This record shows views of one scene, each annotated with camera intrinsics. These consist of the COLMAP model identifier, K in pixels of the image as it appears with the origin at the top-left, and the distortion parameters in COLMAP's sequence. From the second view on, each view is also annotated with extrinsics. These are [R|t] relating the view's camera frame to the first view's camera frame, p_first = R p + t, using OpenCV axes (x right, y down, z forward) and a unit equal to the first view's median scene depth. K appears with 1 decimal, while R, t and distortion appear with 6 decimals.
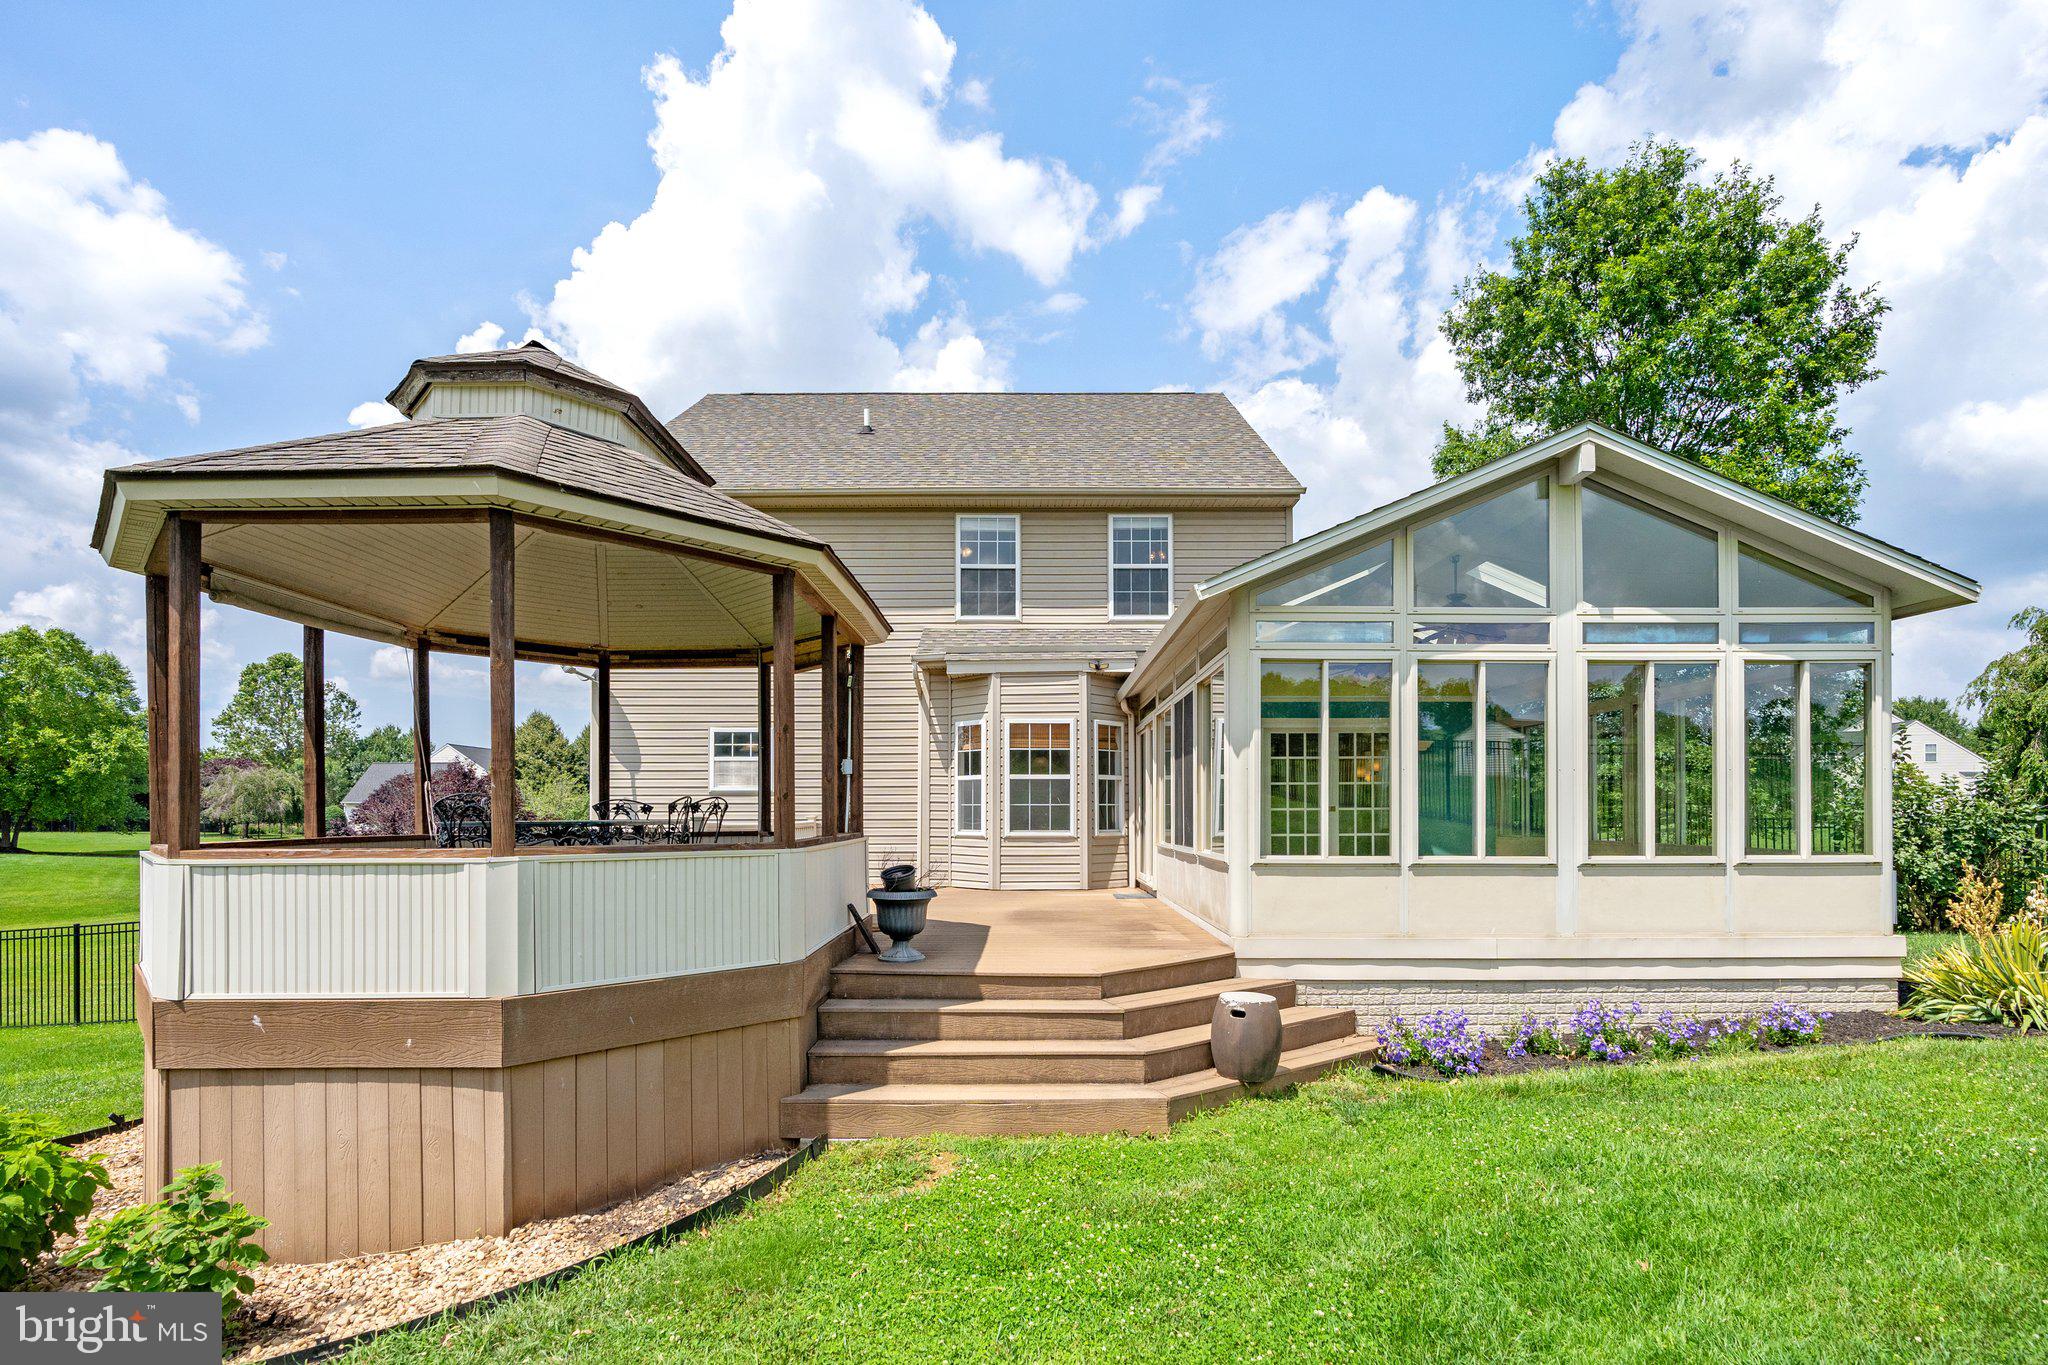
lens RADIAL K [[968.3, 0, 1037.1], [0, 968.3, 809.4], [0, 0, 1]] dist [-0.006091, 0.002312]
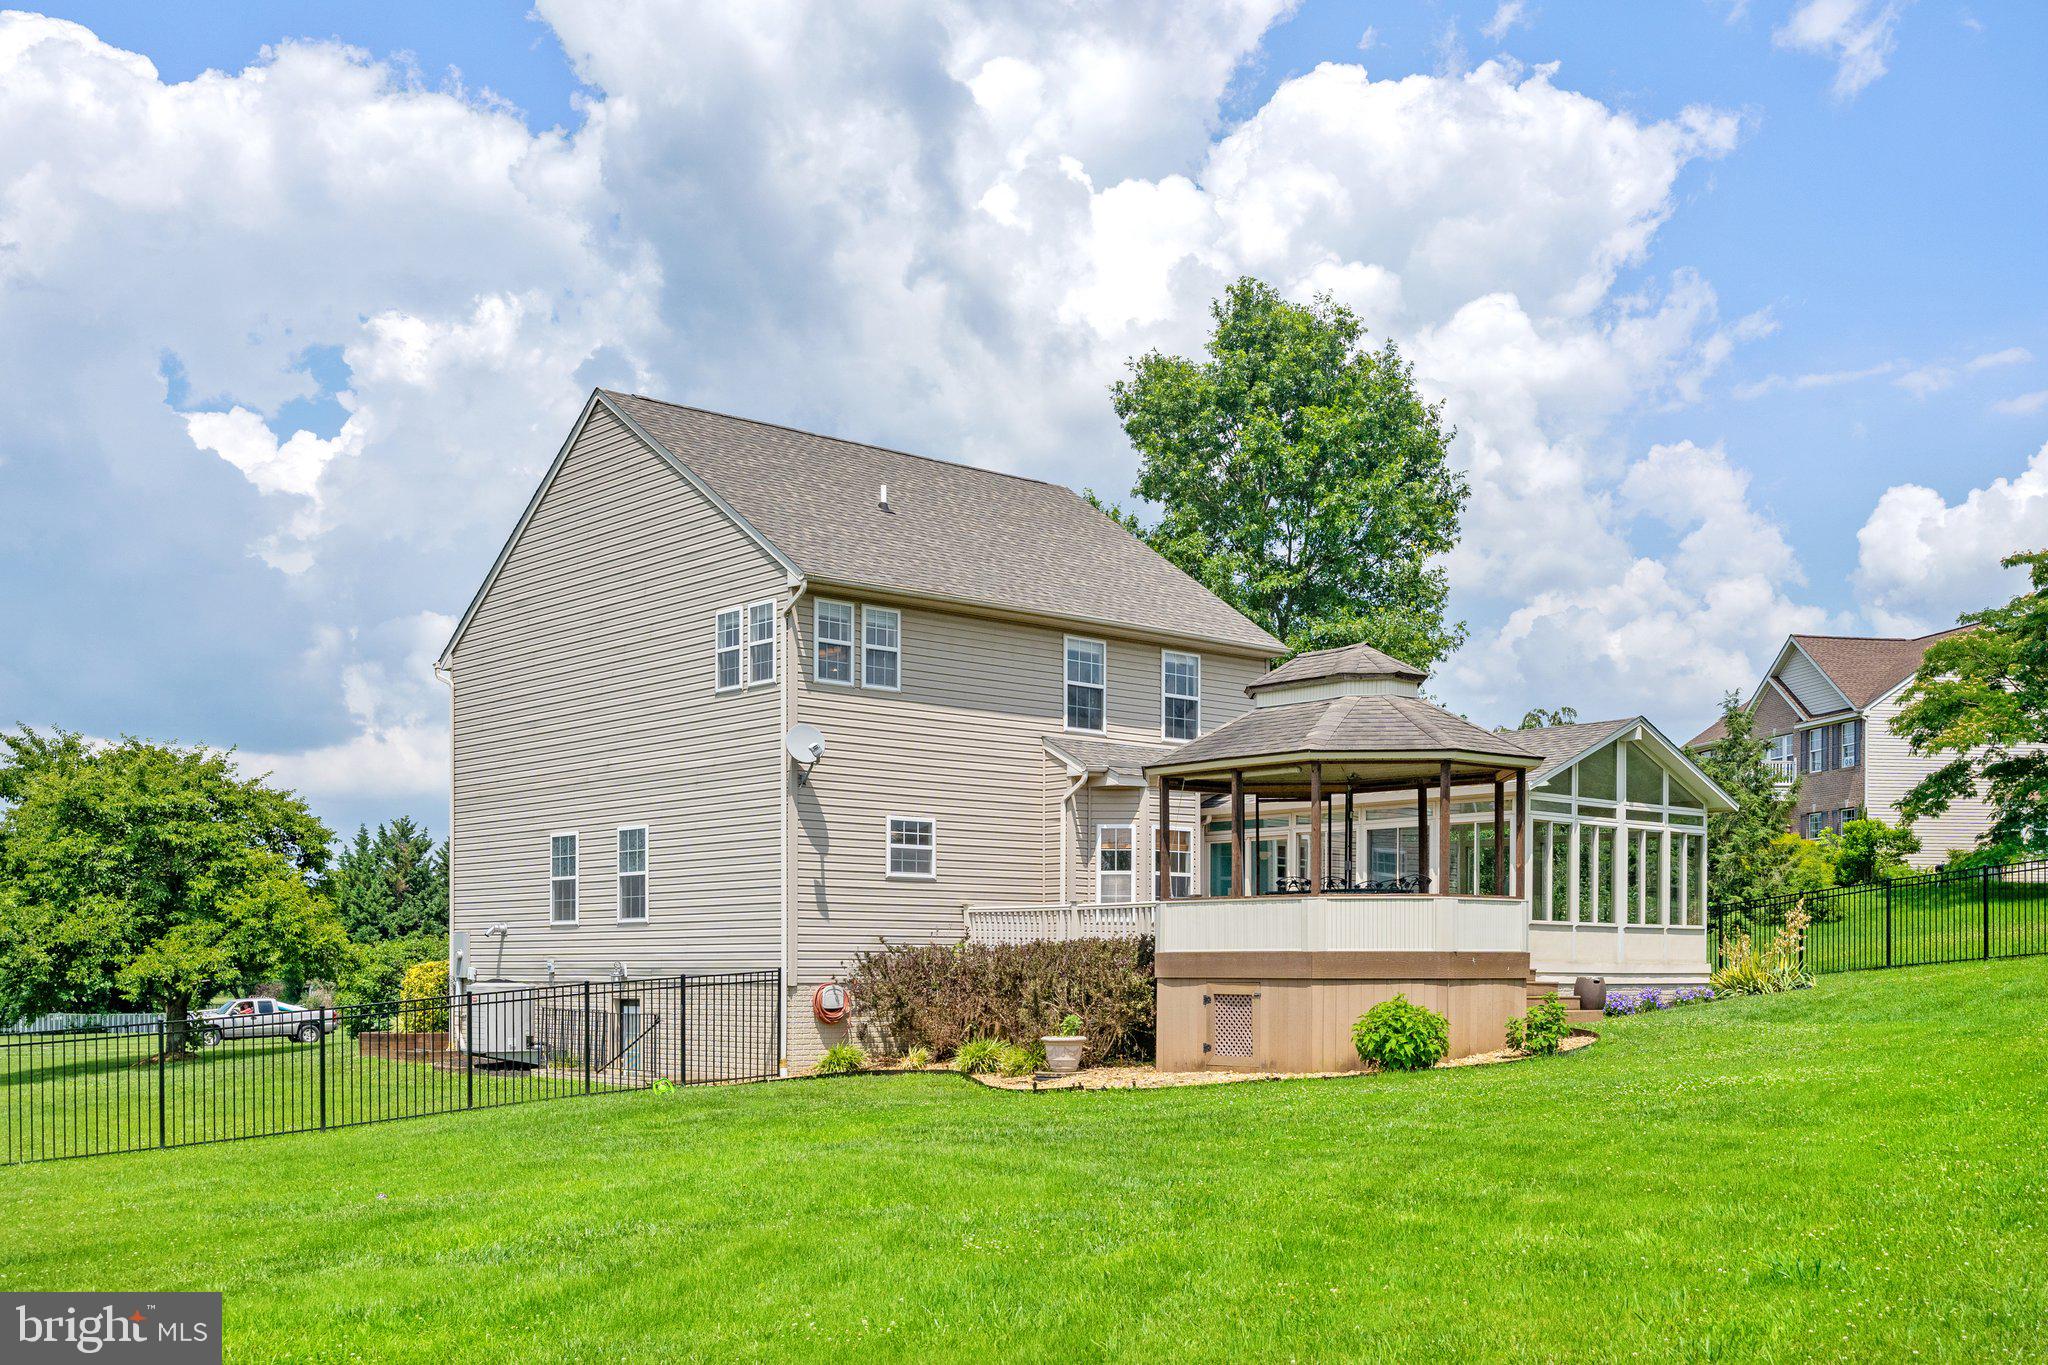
lens RADIAL K [[2005.9, 0, 970.9], [0, 2005.9, 995.5], [0, 0, 1]] dist [0.019782, 0.000000]
pose [[0.767432, -0.004317, 0.641115, -3.154684], [-0.008411, 0.999823, 0.016801, 0.136217], [-0.641075, -0.018287, 0.767261, -1.345897]]
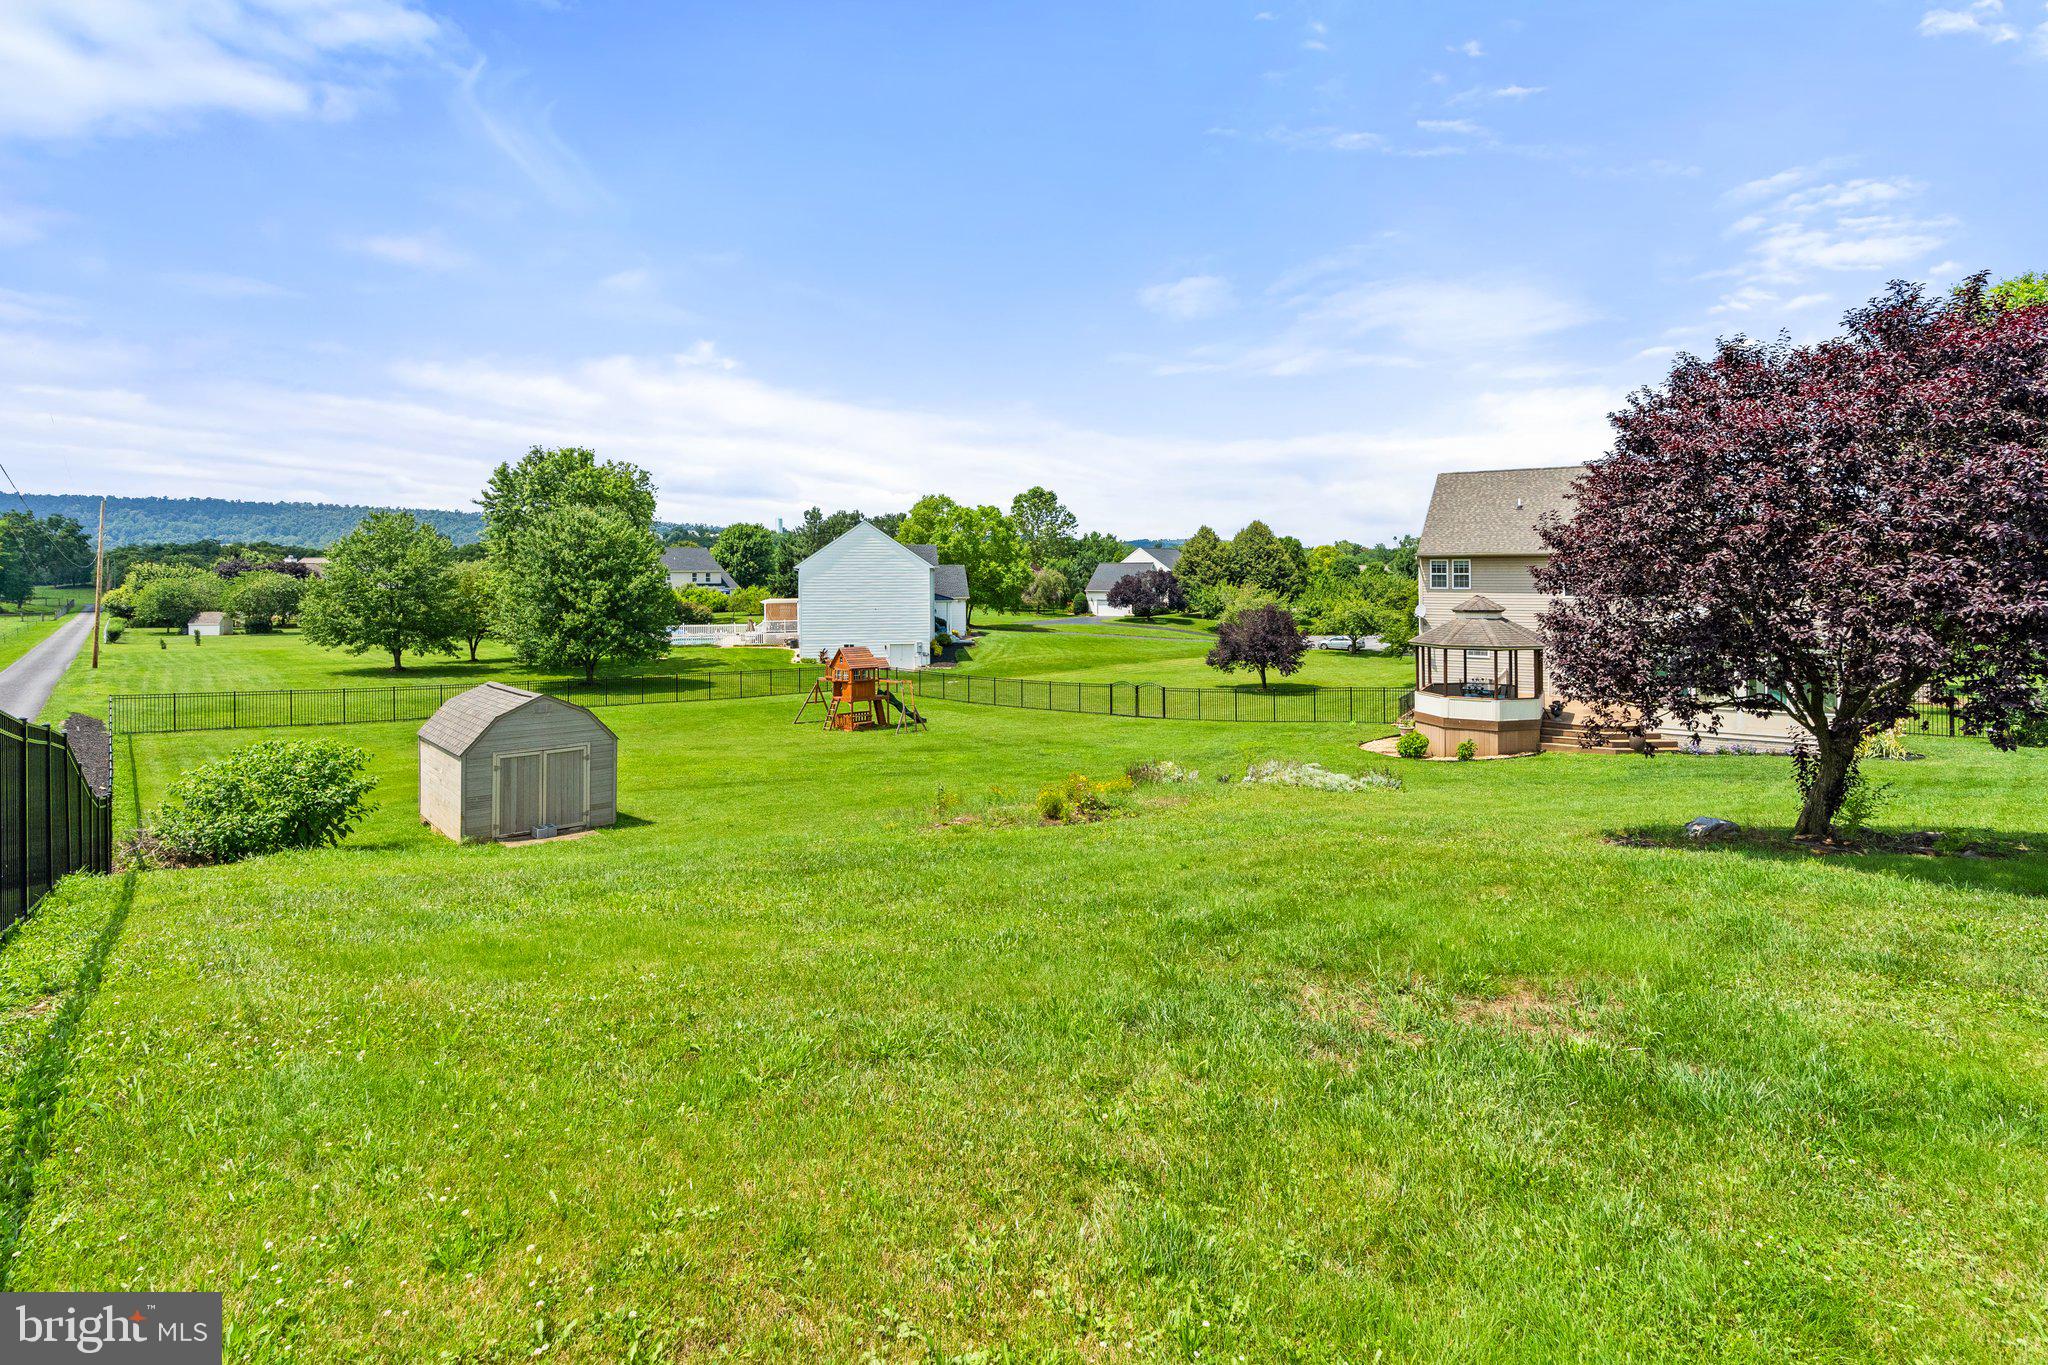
lens RADIAL K [[968.3, 0, 1043.9], [0, 968.3, 562.0], [0, 0, 1]] dist [-0.006091, 0.002312]
pose [[0.852691, -0.005889, -0.522382, 0.177774], [0.004219, 0.999981, -0.004386, -0.557764], [0.522398, 0.001536, 0.852700, -3.972773]]
